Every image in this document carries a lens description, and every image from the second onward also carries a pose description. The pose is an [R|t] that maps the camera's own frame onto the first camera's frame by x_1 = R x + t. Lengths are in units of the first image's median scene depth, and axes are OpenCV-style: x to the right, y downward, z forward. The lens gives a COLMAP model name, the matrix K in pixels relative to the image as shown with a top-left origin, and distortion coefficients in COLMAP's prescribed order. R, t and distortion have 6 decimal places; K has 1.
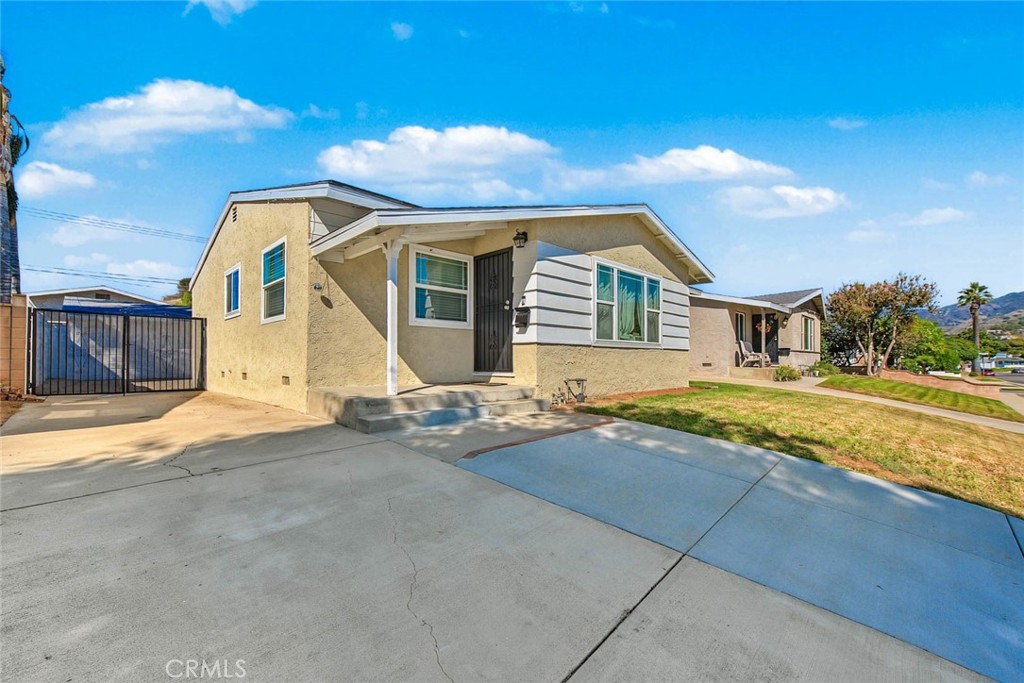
lens RADIAL K [[428.2, 0, 508.0], [0, 428.2, 360.3], [0, 0, 1]] dist [0.000908, -0.000030]
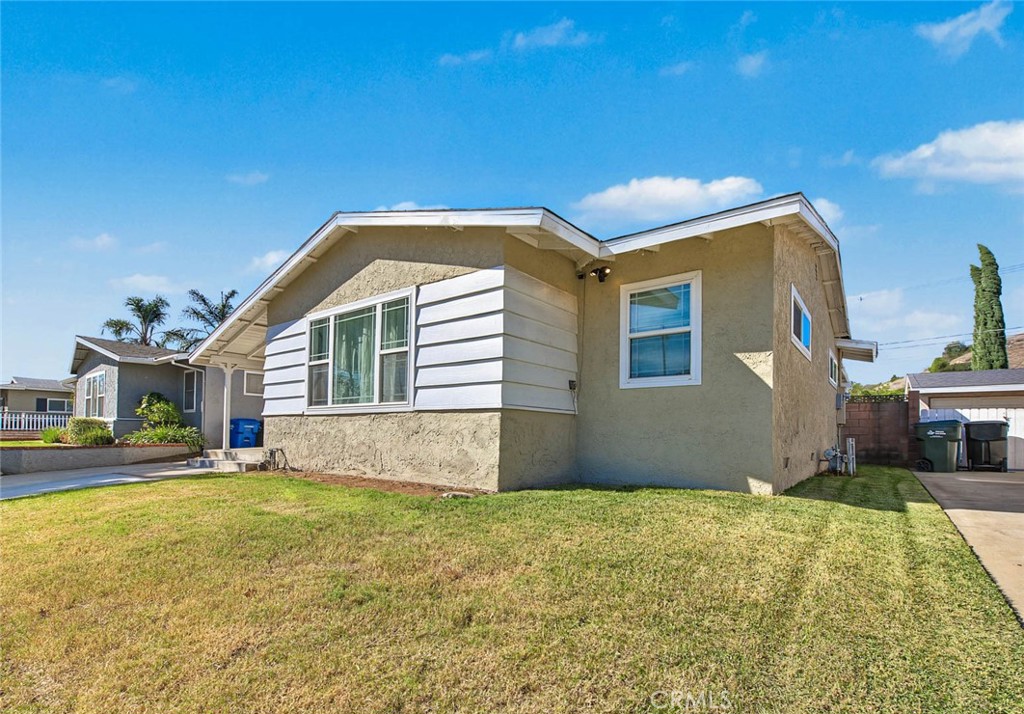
lens RADIAL K [[474.8, 0, 511.2], [0, 474.8, 419.4], [0, 0, 1]] dist [-0.001483, -0.000099]
pose [[0.127749, -0.020790, -0.991589, 1.235406], [0.003109, 0.999784, -0.020561, -0.002847], [0.991802, -0.000456, 0.127786, 1.290112]]
